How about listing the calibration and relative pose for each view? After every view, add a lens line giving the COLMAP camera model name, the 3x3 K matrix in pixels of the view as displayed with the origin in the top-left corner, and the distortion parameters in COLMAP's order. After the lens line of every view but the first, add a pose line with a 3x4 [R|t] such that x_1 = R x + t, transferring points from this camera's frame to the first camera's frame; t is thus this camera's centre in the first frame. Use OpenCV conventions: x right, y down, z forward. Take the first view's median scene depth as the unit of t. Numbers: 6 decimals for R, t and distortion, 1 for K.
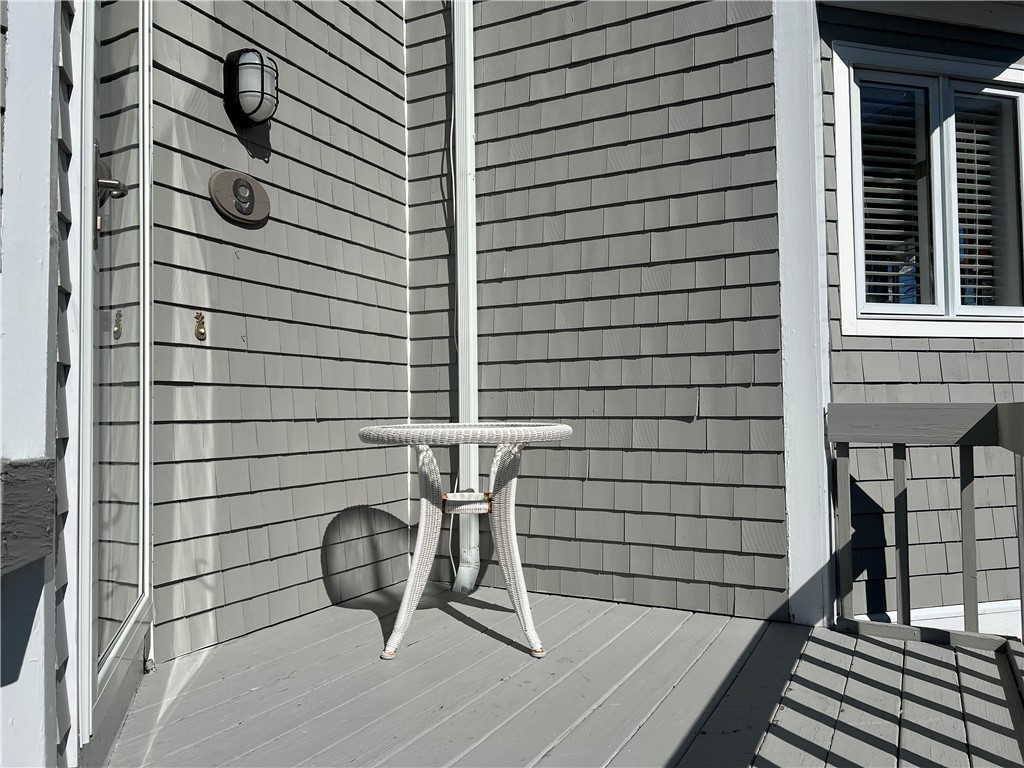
lens RADIAL K [[761.4, 0, 512.0], [0, 761.4, 384.0], [0, 0, 1]] dist [0.001762, 0.000426]
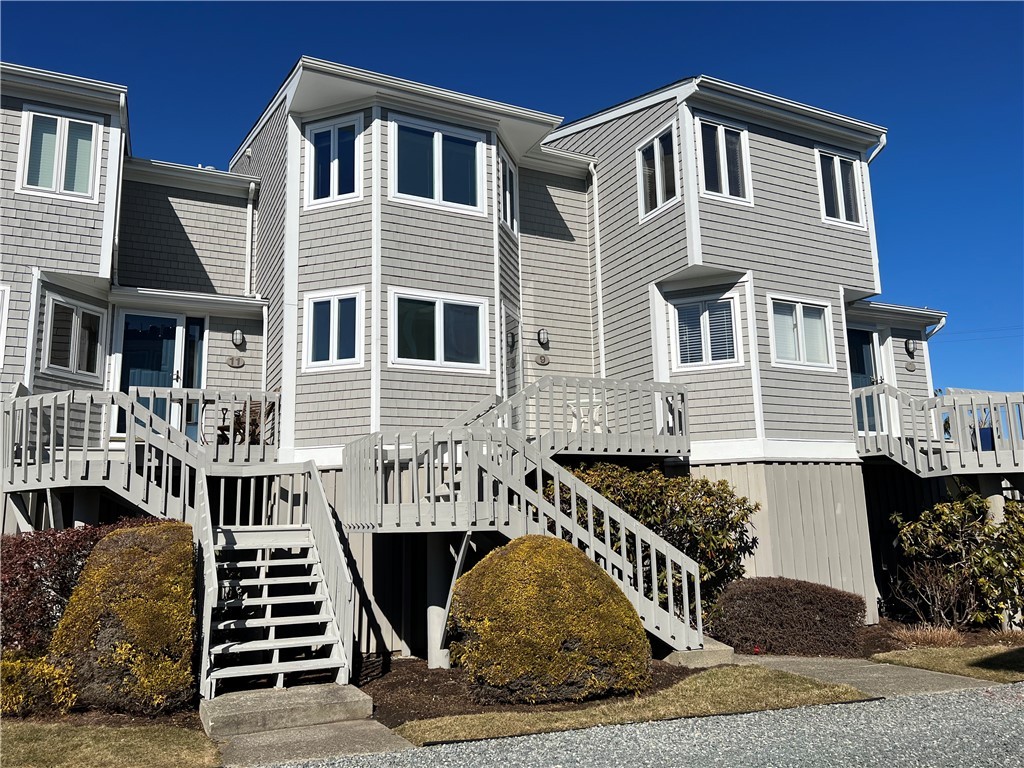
lens RADIAL K [[761.4, 0, 512.0], [0, 761.4, 384.0], [0, 0, 1]] dist [0.001762, 0.000426]
pose [[0.800797, -0.109682, -0.588808, 2.152814], [0.036489, 0.990197, -0.134827, 0.512946], [0.597824, 0.086484, 0.796949, -2.738964]]
